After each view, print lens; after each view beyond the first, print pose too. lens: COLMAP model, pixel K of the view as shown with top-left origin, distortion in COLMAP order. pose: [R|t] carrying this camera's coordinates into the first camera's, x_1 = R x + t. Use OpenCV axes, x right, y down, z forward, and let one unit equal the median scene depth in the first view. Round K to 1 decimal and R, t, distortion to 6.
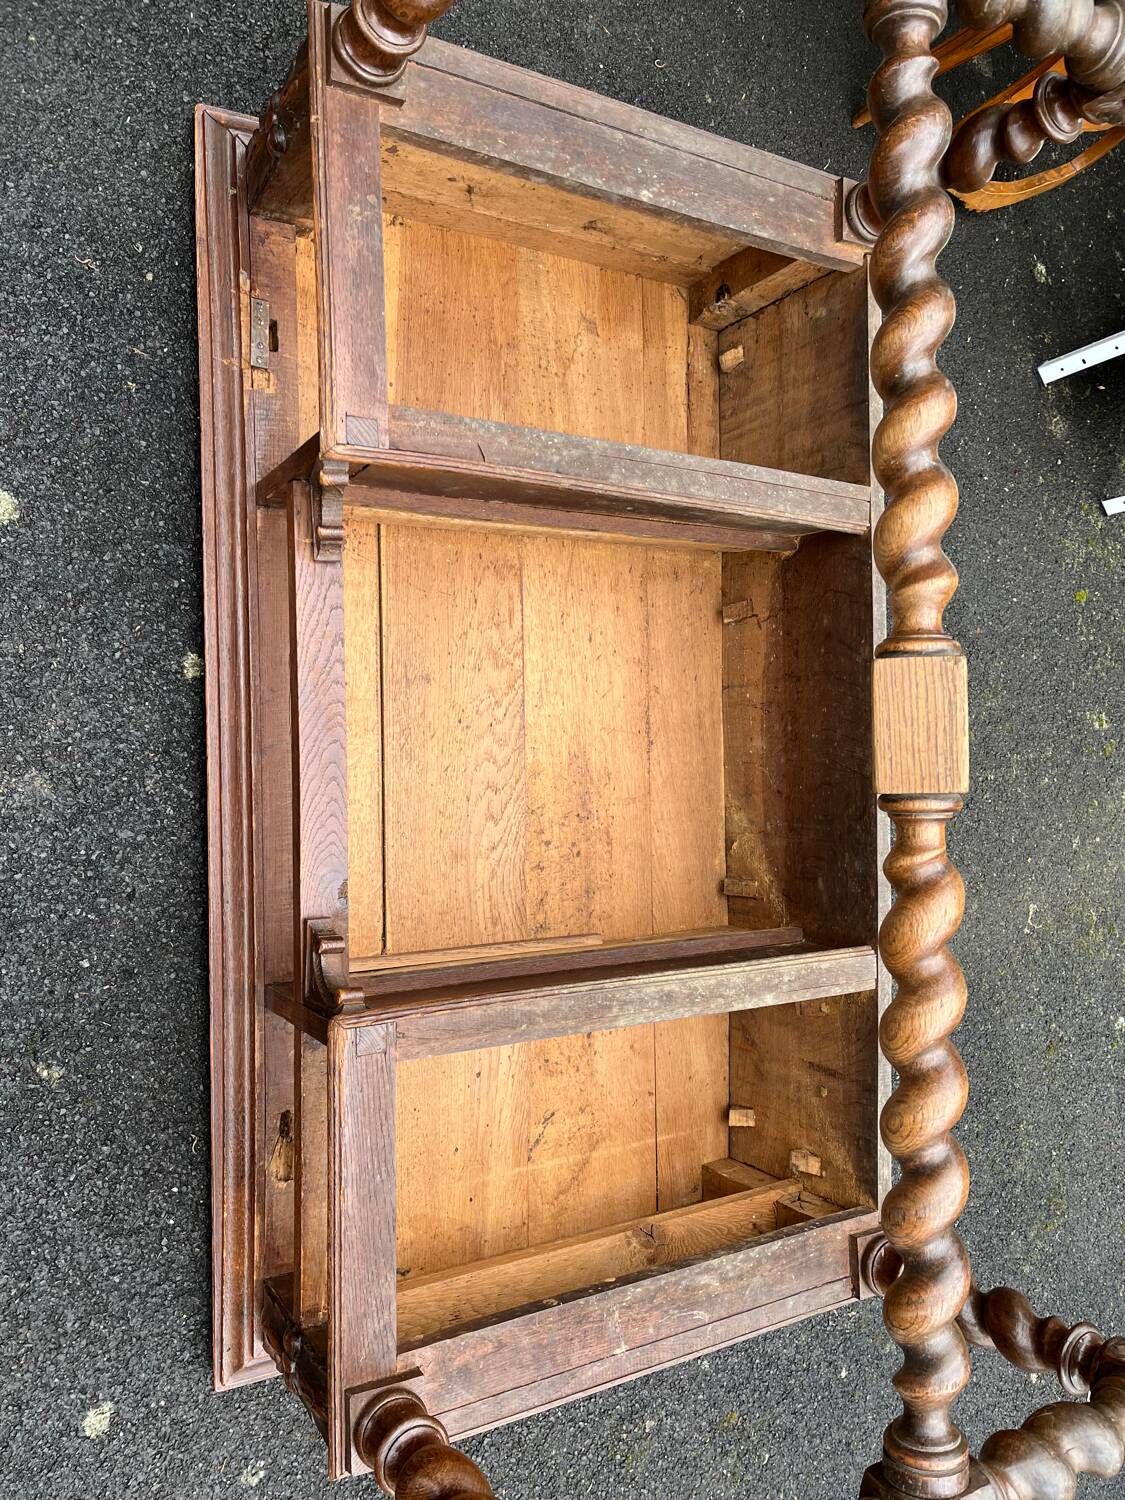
lens RADIAL K [[1095.5, 0, 562.5], [0, 1095.5, 750.0], [0, 0, 1]] dist [0.008204, 0.000185]
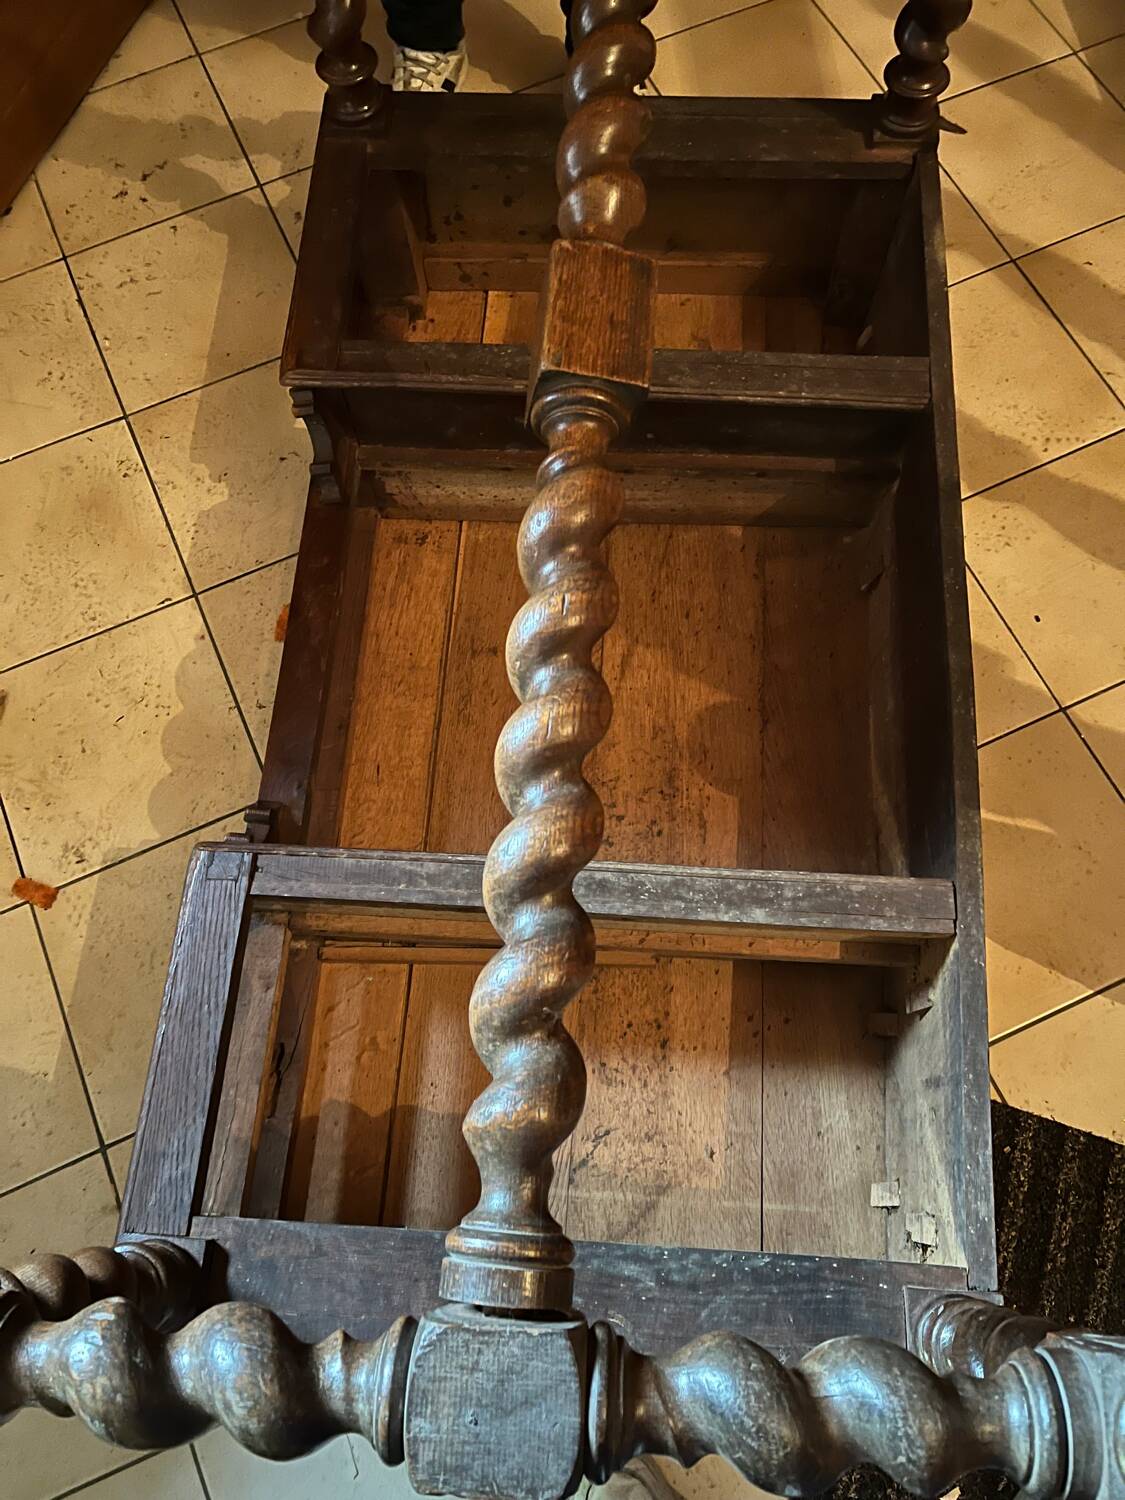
lens RADIAL K [[1092.9, 0, 562.5], [0, 1092.9, 750.0], [0, 0, 1]] dist [-0.003718, -0.002987]
pose [[0.847700, -0.118943, -0.516969, 0.419912], [-0.058703, 0.947520, -0.314260, 0.319299], [0.527218, 0.296746, 0.796231, 0.244583]]
